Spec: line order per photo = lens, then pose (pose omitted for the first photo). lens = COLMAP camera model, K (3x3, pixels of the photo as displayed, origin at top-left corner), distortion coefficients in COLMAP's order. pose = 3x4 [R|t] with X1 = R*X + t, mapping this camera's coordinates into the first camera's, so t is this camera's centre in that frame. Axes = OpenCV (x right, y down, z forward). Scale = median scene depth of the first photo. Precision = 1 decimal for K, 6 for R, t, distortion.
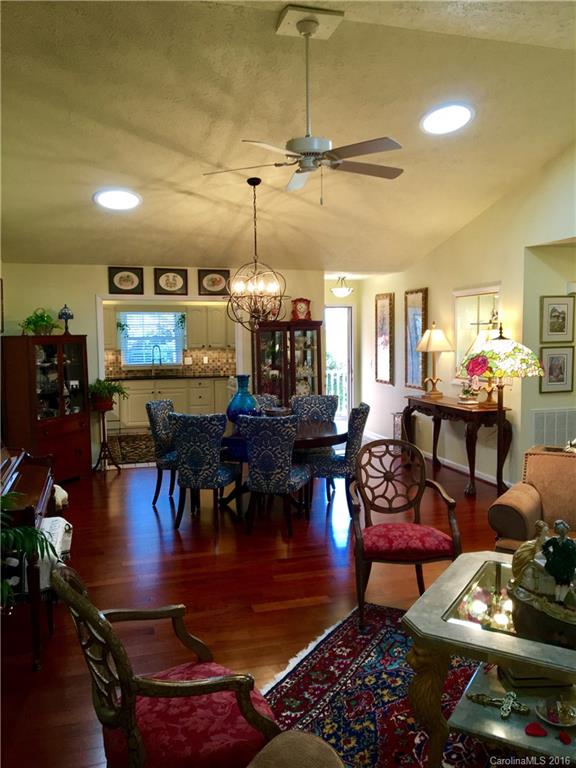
lens RADIAL K [[649.6, 0, 289.7], [0, 649.6, 386.1], [0, 0, 1]] dist [0.103924, -0.061370]
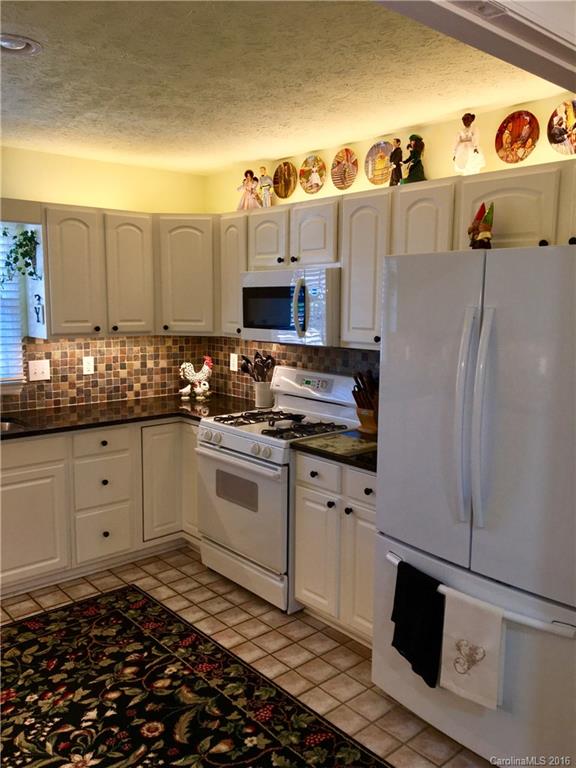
lens RADIAL K [[649.6, 0, 238.6], [0, 649.6, 394.1], [0, 0, 1]] dist [0.103924, -0.061370]
pose [[0.930649, -0.047095, 0.362871, -0.186193], [0.021639, 0.997031, 0.073901, -0.049774], [-0.365274, -0.060923, 0.928904, 0.637928]]
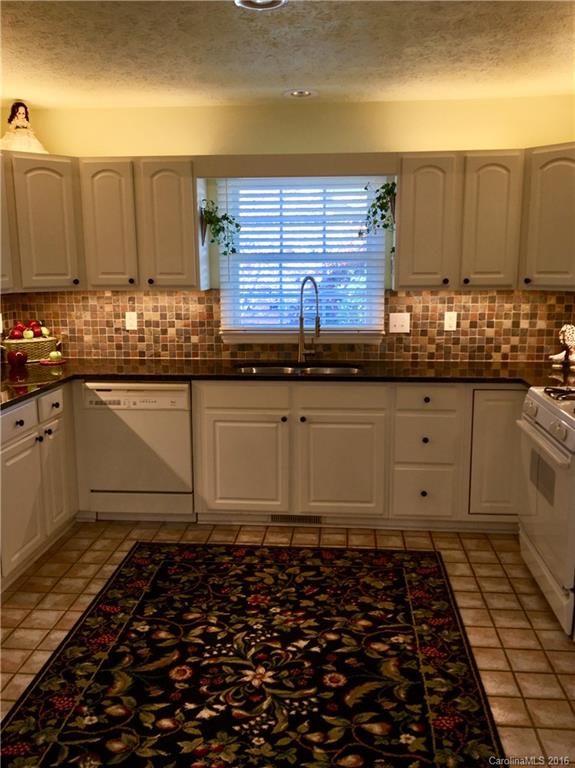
lens RADIAL K [[649.6, 0, 288.7], [0, 649.6, 384.0], [0, 0, 1]] dist [0.103924, -0.061370]
pose [[0.931436, 0.070704, -0.356971, -0.083268], [-0.033285, 0.993384, 0.109908, -0.042693], [0.362381, -0.090490, 0.927627, 0.648992]]
